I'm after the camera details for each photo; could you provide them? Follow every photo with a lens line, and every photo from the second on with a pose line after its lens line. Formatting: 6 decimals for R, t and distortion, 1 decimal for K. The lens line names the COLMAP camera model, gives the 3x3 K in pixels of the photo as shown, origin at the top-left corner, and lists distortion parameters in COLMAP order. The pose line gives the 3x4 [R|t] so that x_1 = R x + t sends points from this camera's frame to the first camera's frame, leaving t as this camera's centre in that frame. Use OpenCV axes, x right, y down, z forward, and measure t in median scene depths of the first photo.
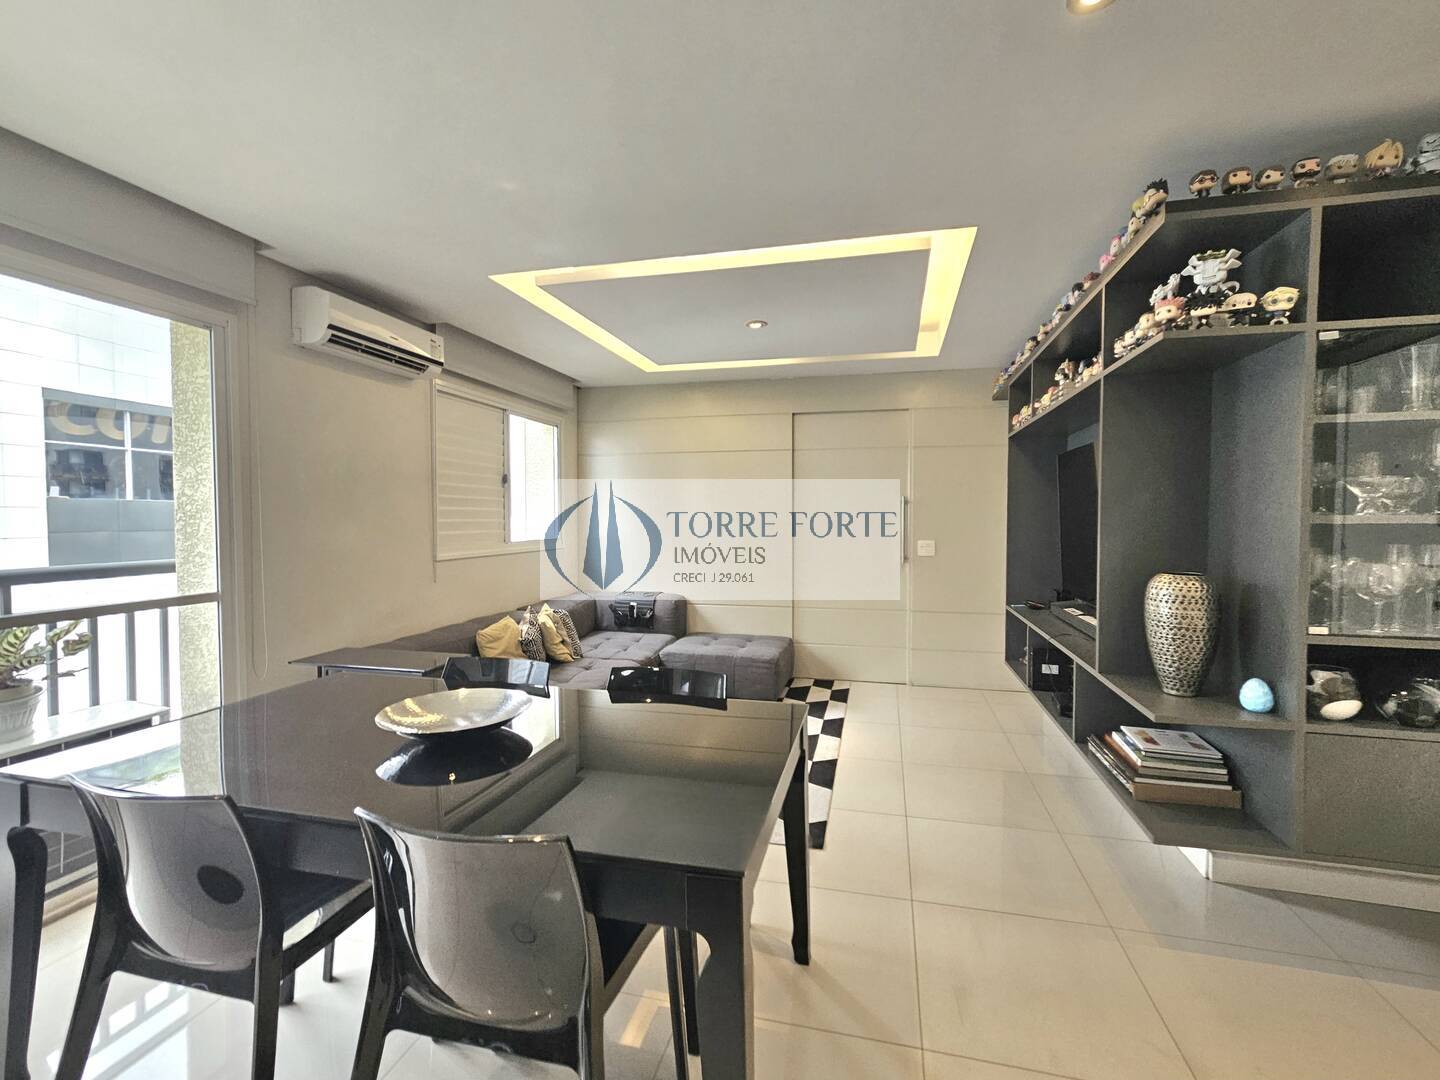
lens RADIAL K [[626.0, 0, 736.6], [0, 626.0, 534.4], [0, 0, 1]] dist [-0.003581, 0.005015]
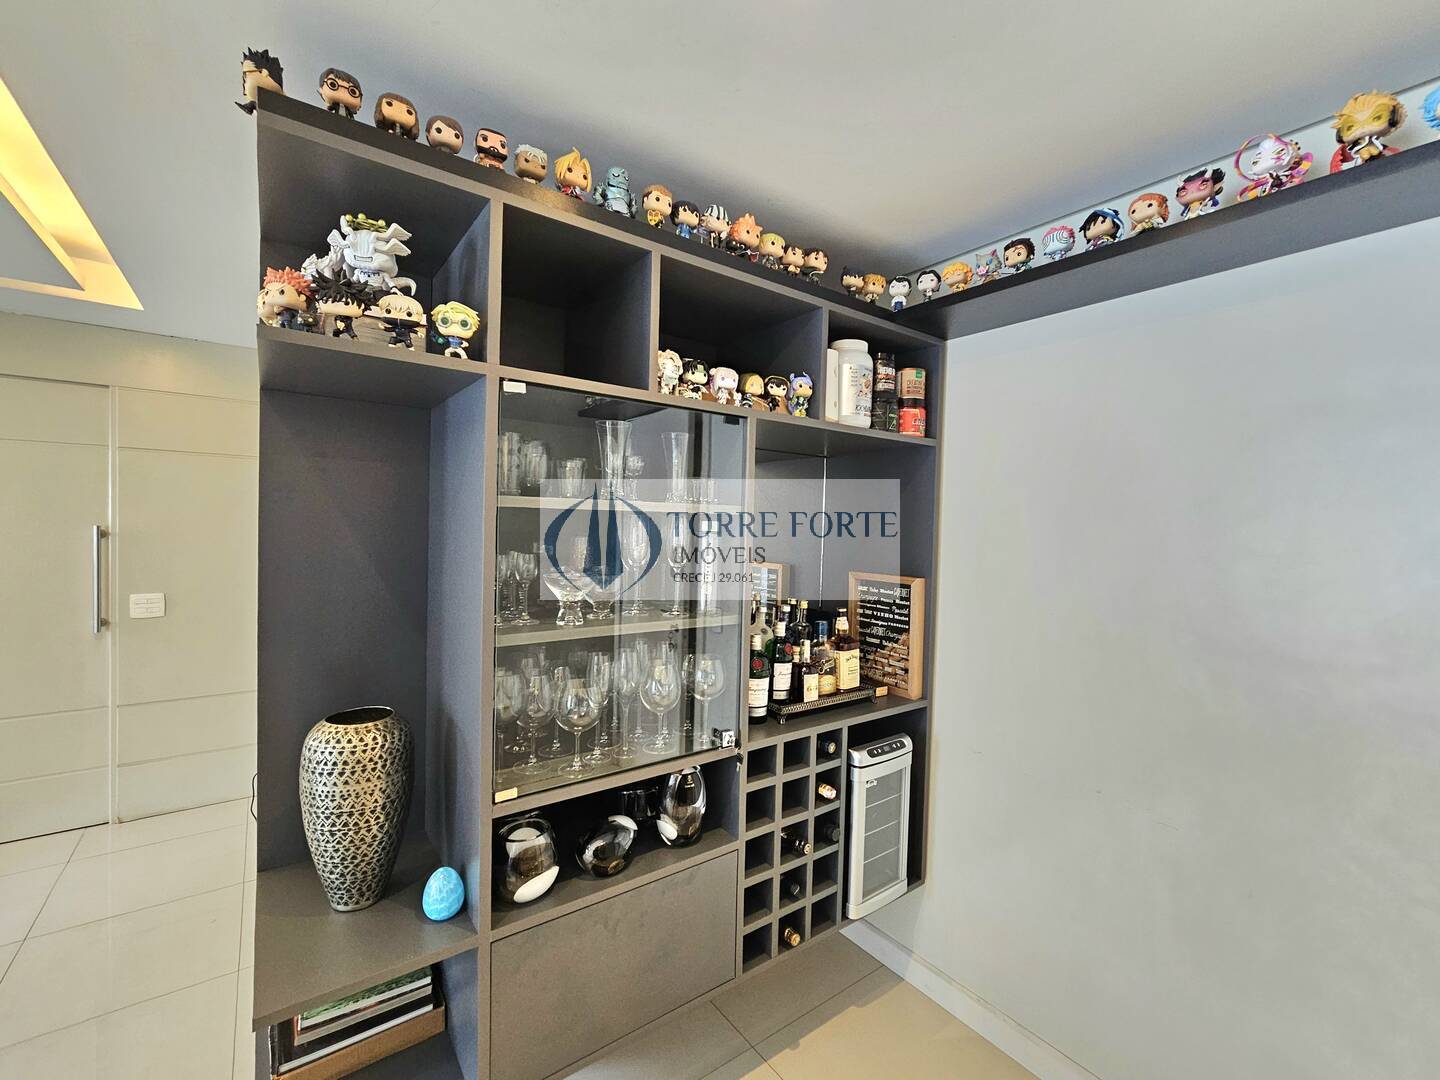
lens RADIAL K [[627.0, 0, 732.8], [0, 627.0, 538.2], [0, 0, 1]] dist [0.000697, 0.000091]
pose [[0.636540, -0.001796, 0.771241, 0.444677], [-0.001980, 0.999990, 0.003963, -0.119735], [-0.771241, -0.004049, 0.636530, 0.281864]]
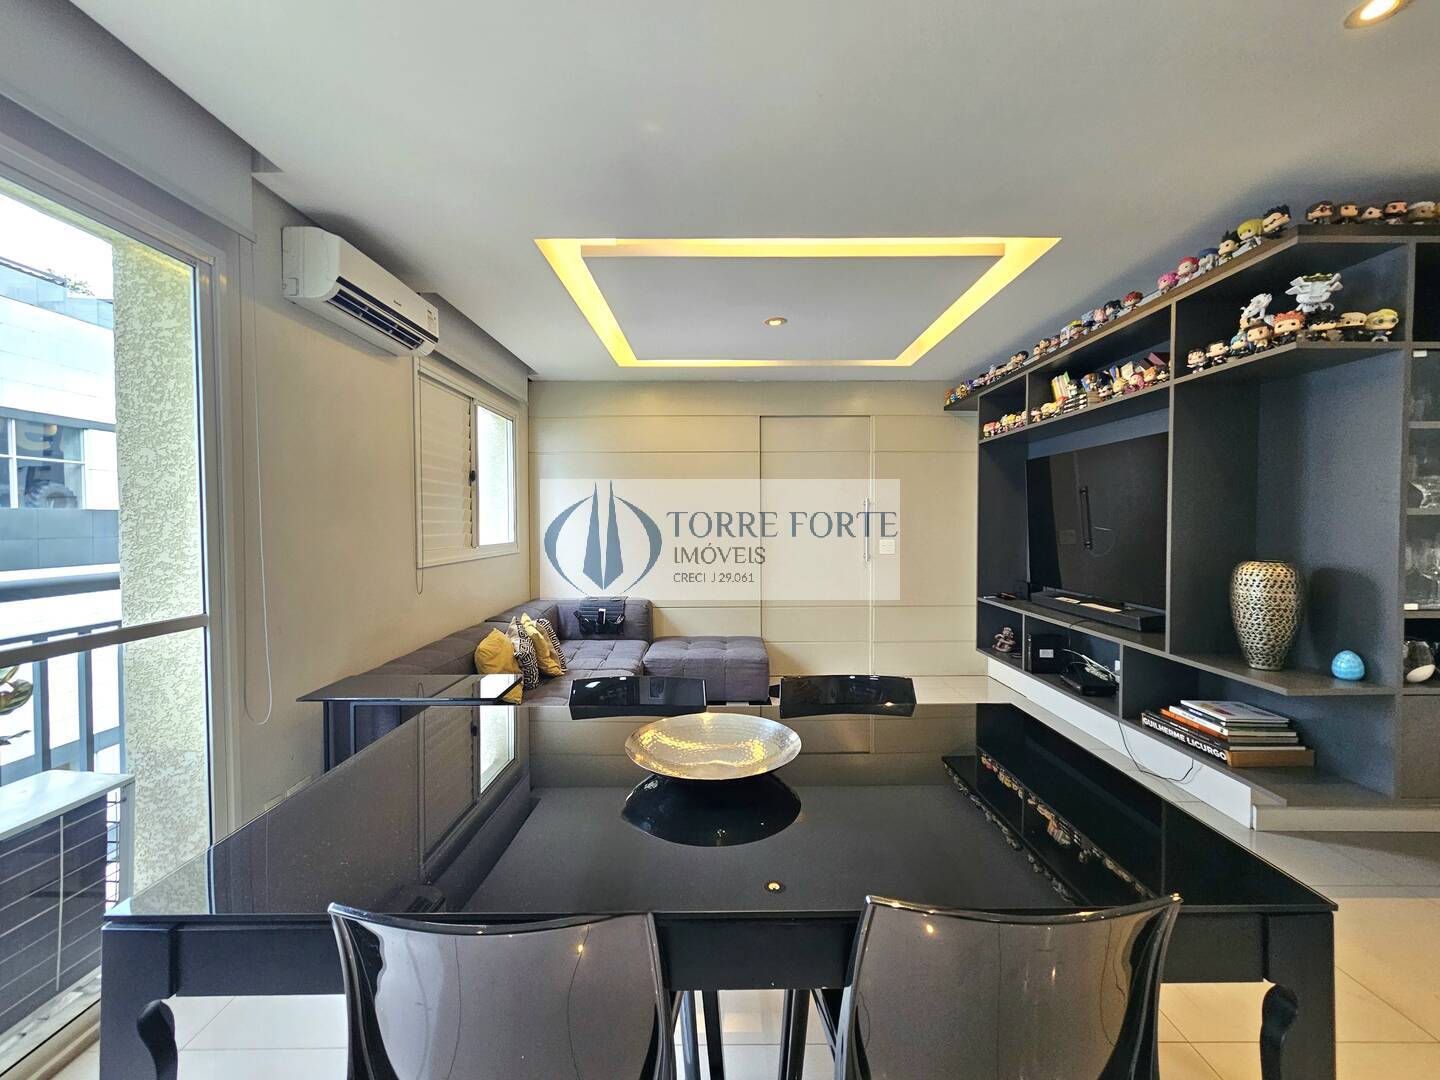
lens RADIAL K [[595.8, 0, 730.8], [0, 595.8, 536.7], [0, 0, 1]] dist [0.000619, 0.000576]
pose [[0.971616, -0.011011, 0.236305, -0.461603], [0.011741, 0.999930, -0.001684, 0.008813], [-0.236270, 0.004411, 0.971677, 0.181238]]
